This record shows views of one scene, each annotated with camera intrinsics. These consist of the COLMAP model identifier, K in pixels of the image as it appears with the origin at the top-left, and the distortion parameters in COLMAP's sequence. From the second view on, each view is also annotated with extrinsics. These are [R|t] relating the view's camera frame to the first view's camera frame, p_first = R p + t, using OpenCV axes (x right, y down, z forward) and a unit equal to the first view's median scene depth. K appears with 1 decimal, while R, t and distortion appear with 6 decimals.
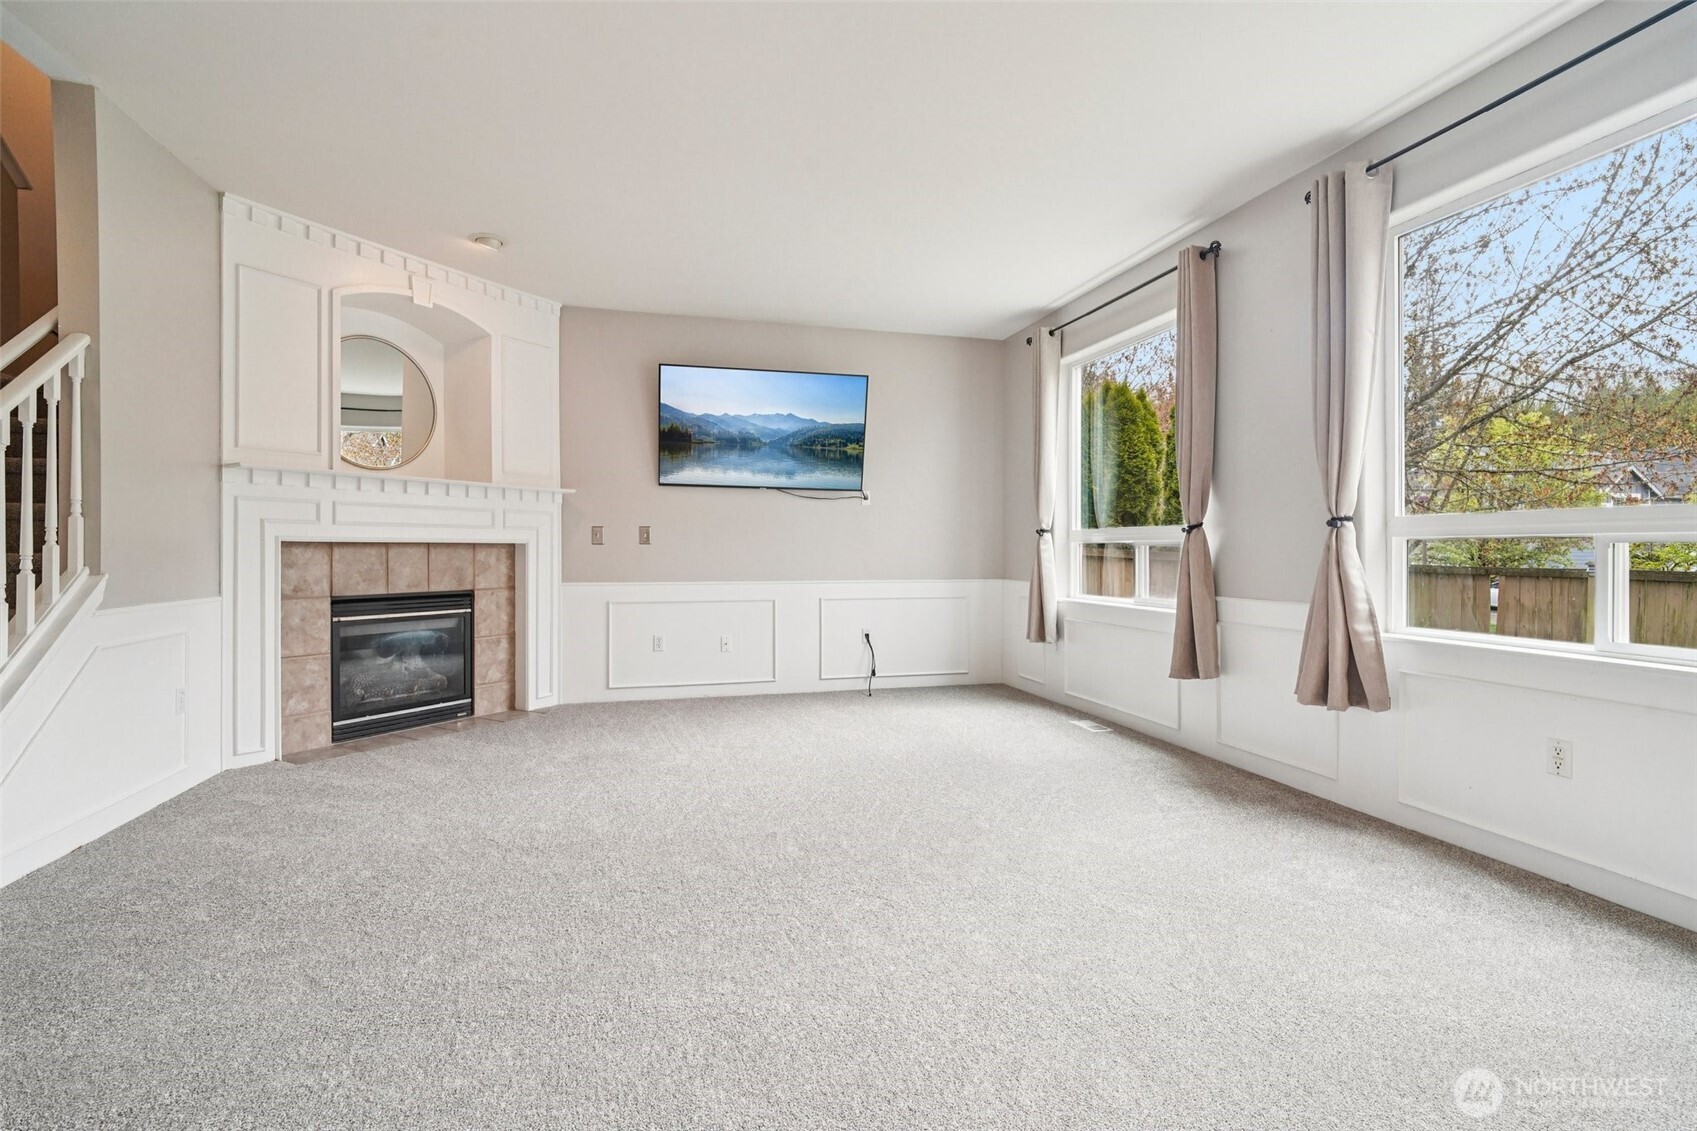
lens RADIAL K [[786.2, 0, 849.5], [0, 786.2, 550.4], [0, 0, 1]] dist [-0.000701, 0.000000]
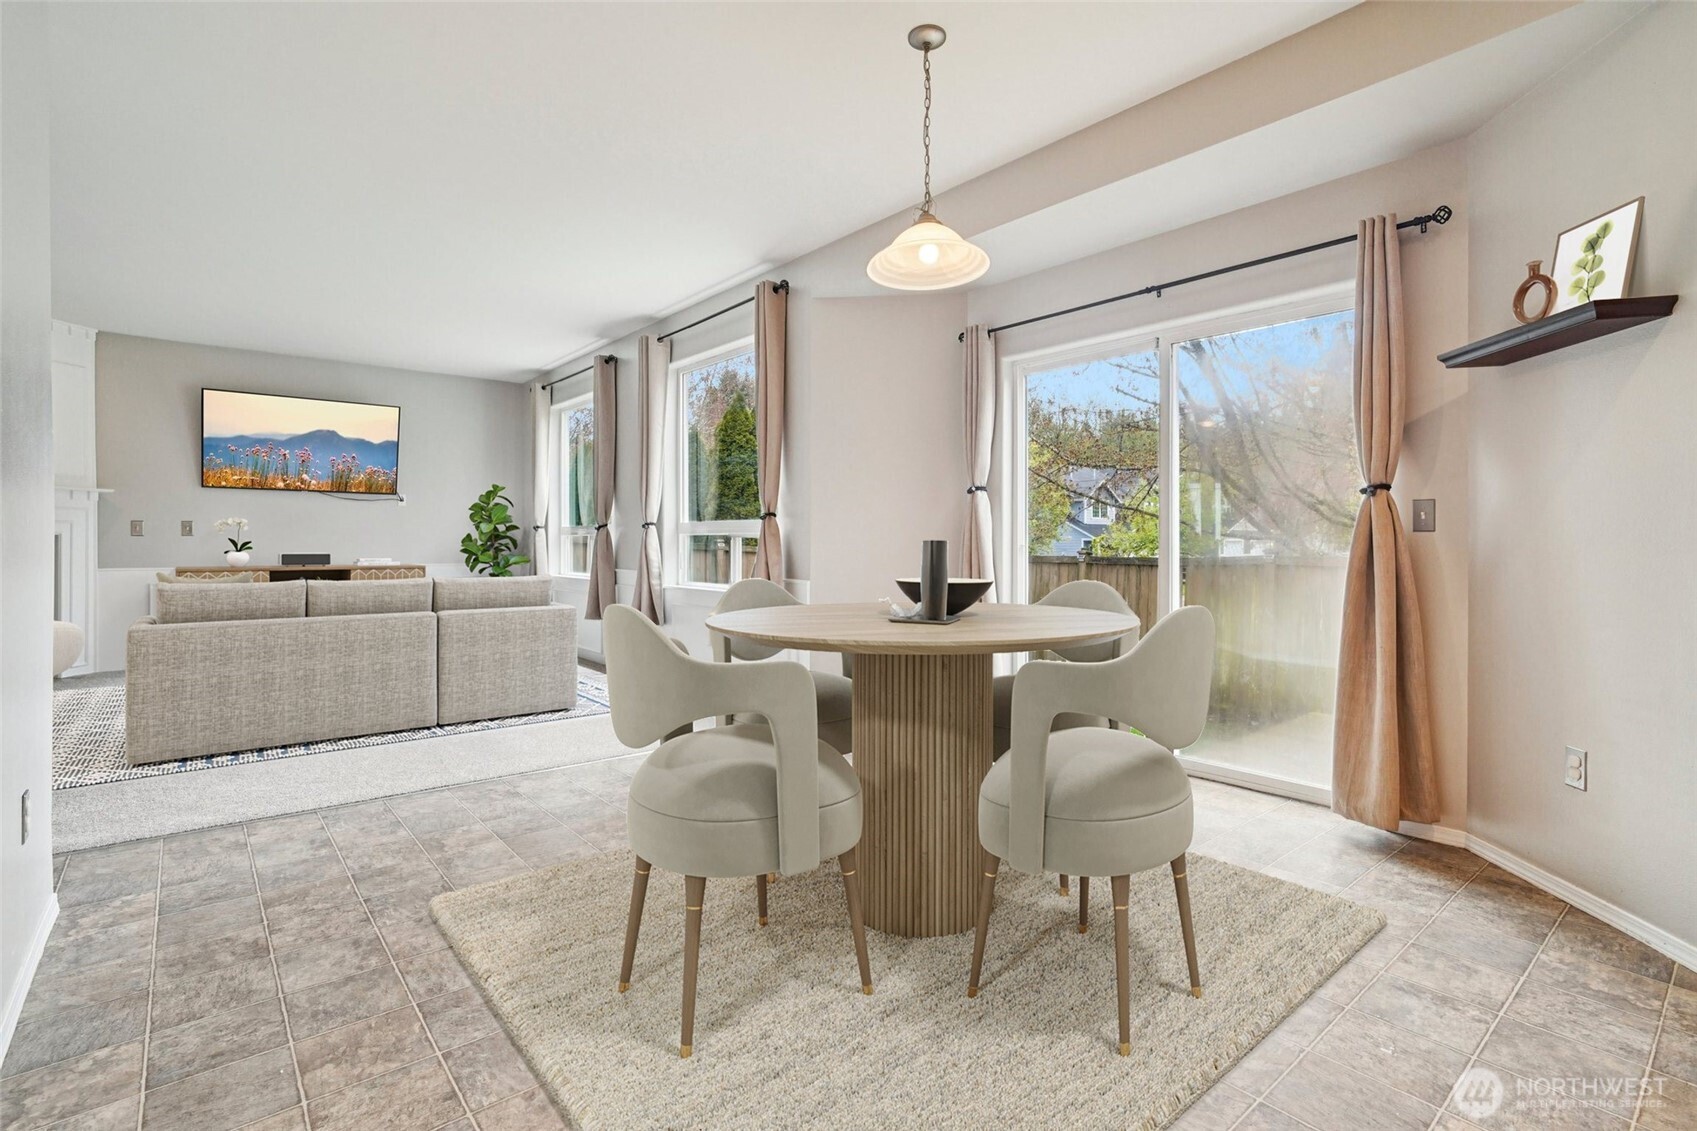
lens RADIAL K [[893.6, 0, 846.0], [0, 893.6, 528.8], [0, 0, 1]] dist [0.063277, -0.000145]
pose [[0.936348, 0.005622, 0.351027, 0.080640], [-0.000496, 0.999892, -0.014689, 0.000775], [-0.351072, 0.013580, 0.936250, -0.289090]]
